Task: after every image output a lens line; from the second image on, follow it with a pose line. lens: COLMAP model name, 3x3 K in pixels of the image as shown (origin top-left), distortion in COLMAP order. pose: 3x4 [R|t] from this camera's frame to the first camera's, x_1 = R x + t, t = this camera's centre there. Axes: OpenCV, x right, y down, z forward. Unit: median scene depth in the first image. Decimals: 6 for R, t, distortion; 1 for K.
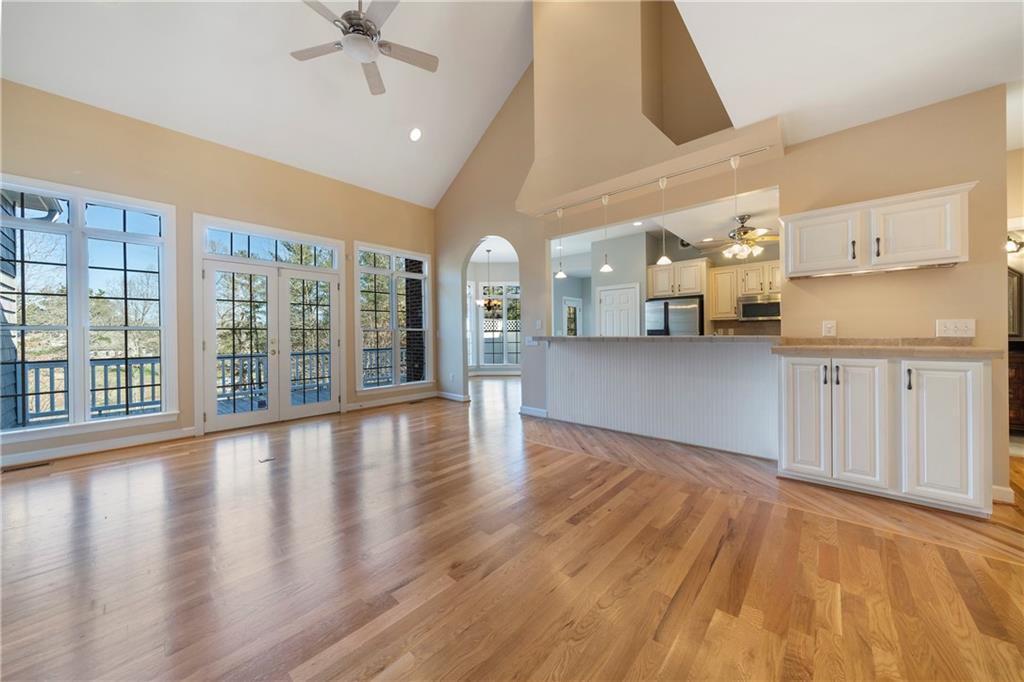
lens RADIAL K [[357.5, 0, 506.2], [0, 357.5, 336.8], [0, 0, 1]] dist [-0.001771, -0.000164]
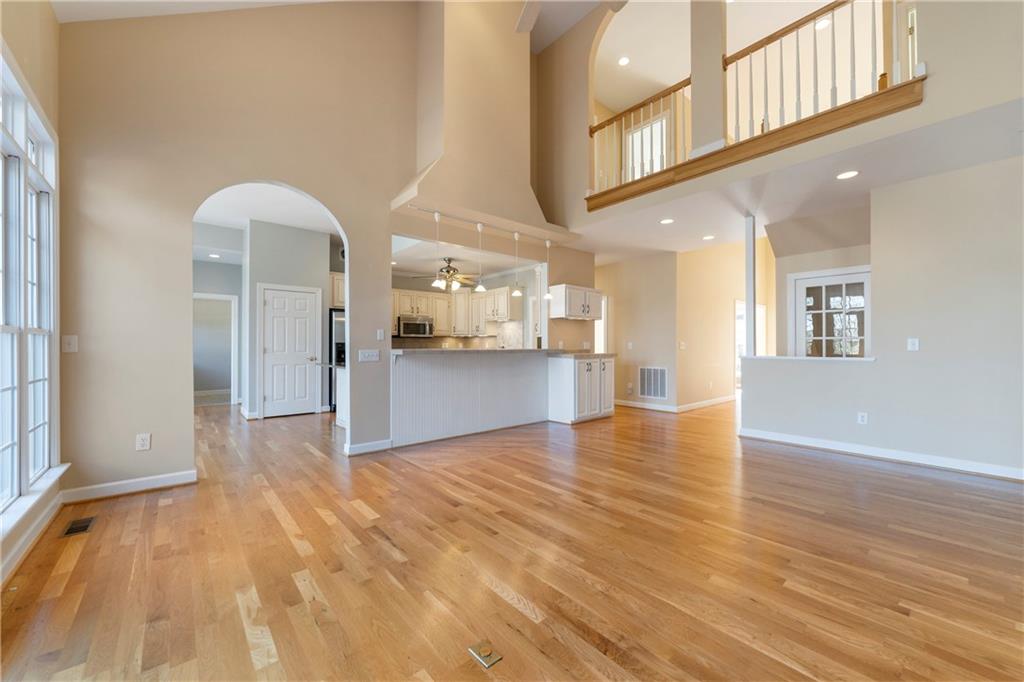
lens RADIAL K [[389.8, 0, 510.1], [0, 389.8, 345.4], [0, 0, 1]] dist [-0.000975, -0.000005]
pose [[0.121680, 0.009727, 0.992522, -0.918892], [0.005972, 0.999927, -0.010532, 0.000117], [-0.992551, 0.007209, 0.121613, 0.756576]]
